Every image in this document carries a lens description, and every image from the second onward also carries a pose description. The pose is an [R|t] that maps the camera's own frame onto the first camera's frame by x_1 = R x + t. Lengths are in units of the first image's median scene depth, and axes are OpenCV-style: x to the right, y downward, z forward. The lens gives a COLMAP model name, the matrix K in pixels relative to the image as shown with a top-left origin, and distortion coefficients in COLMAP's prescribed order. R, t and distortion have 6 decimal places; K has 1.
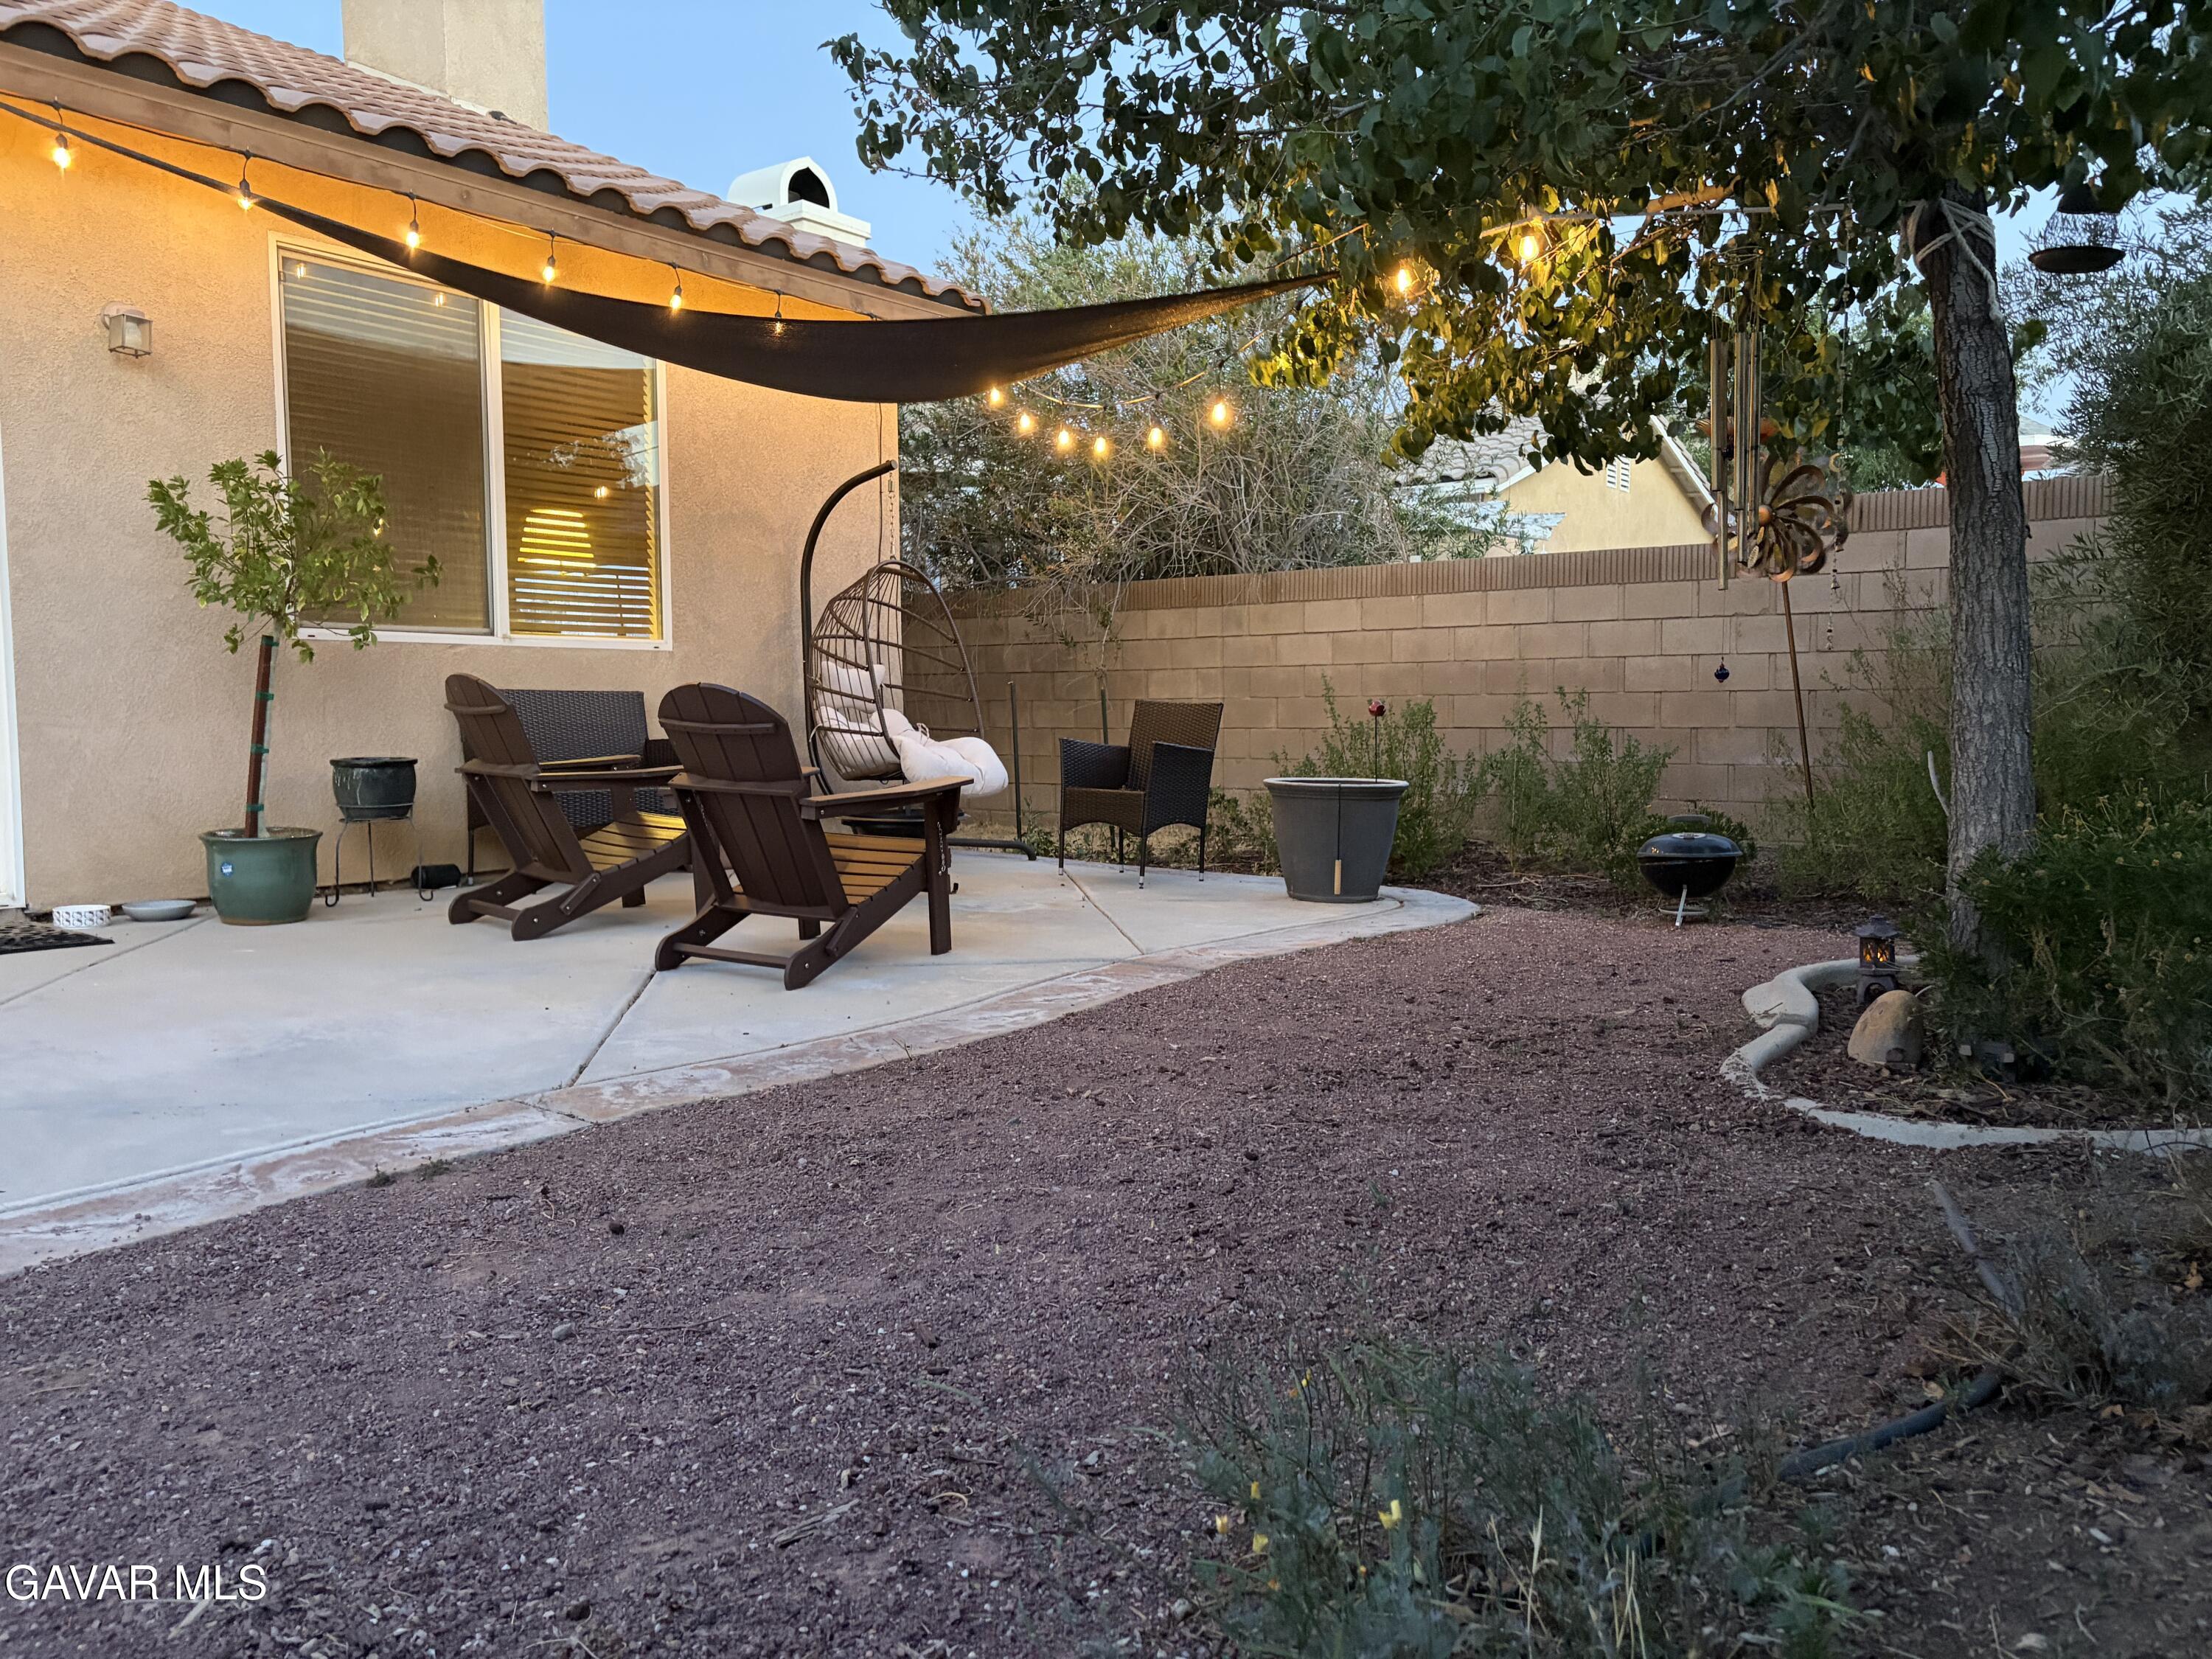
lens RADIAL K [[1651.5, 0, 1107.1], [0, 1651.5, 837.3], [0, 0, 1]] dist [0.050295, -0.048783]
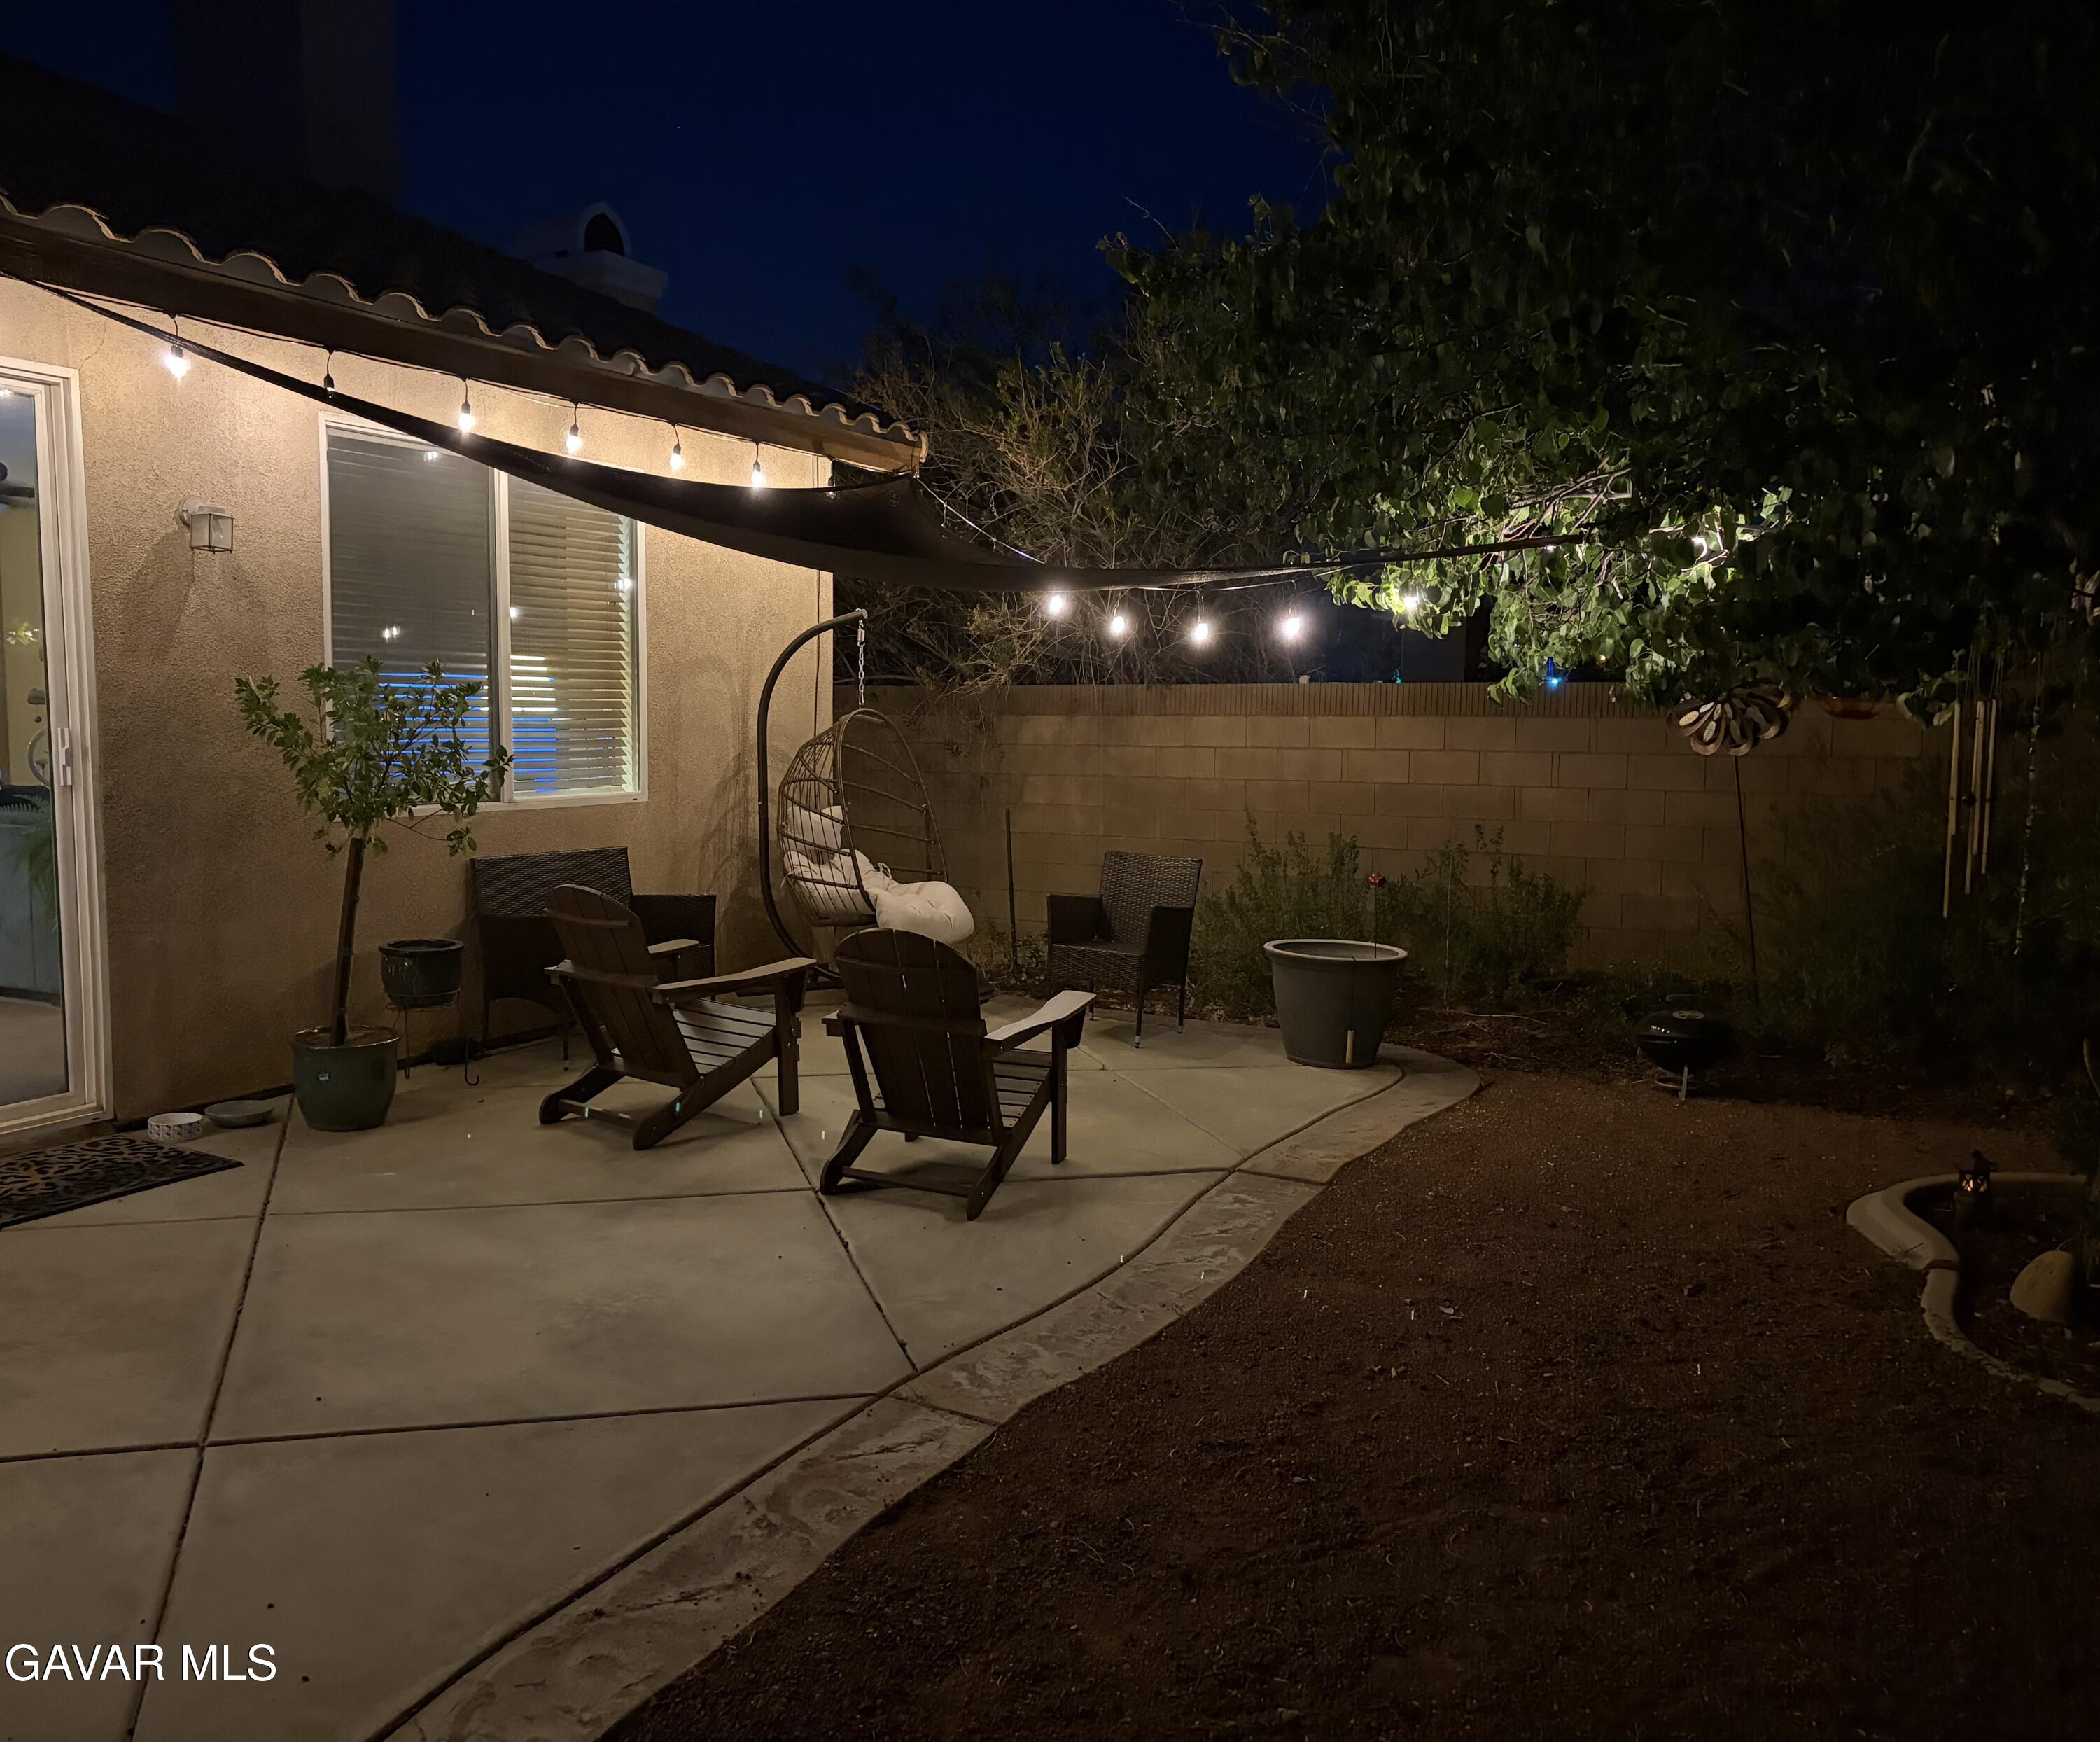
lens RADIAL K [[1698.1, 0, 1051.0], [0, 1698.1, 928.8], [0, 0, 1]] dist [0.001404, -0.000592]
pose [[0.994727, 0.001574, 0.102548, -0.172612], [-0.003404, 0.999838, 0.017672, -0.076459], [-0.102504, -0.017928, 0.994571, -0.043051]]
